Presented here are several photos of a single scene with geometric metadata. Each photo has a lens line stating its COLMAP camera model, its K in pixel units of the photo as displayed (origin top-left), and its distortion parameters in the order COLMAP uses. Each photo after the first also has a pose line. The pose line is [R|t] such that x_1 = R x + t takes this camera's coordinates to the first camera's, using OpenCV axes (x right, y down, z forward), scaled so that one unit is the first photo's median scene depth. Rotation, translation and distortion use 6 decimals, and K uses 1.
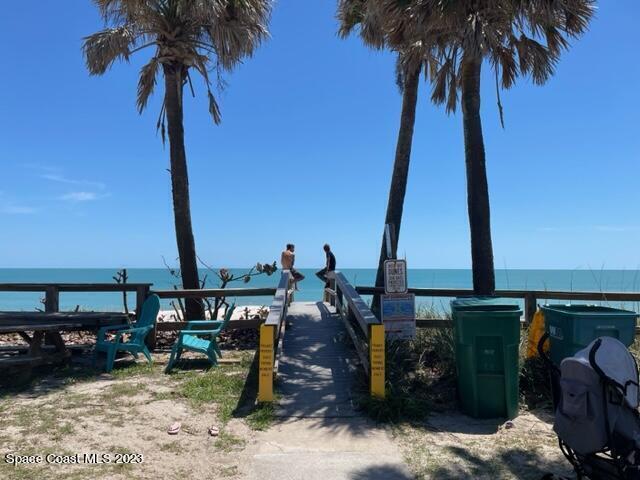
lens RADIAL K [[532.7, 0, 319.9], [0, 532.7, 239.7], [0, 0, 1]] dist [0.004045, 0.000045]
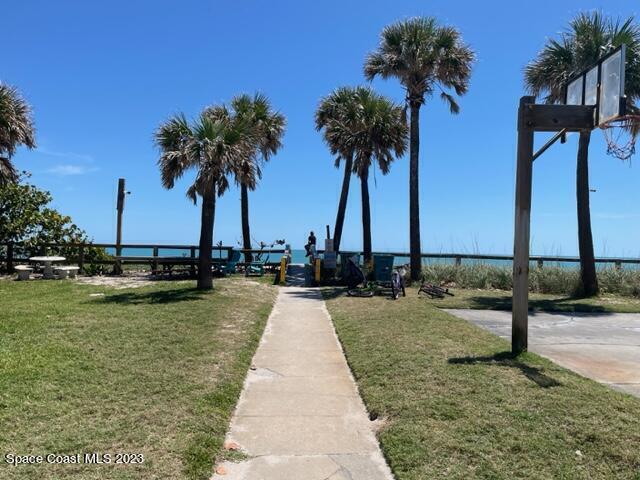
lens RADIAL K [[532.7, 0, 321.6], [0, 532.7, 239.3], [0, 0, 1]] dist [0.004045, 0.000045]
pose [[0.999619, 0.020872, 0.018065, 0.044083], [-0.021512, 0.999120, 0.036004, -0.048111], [-0.017298, -0.036379, 0.999188, -1.441822]]
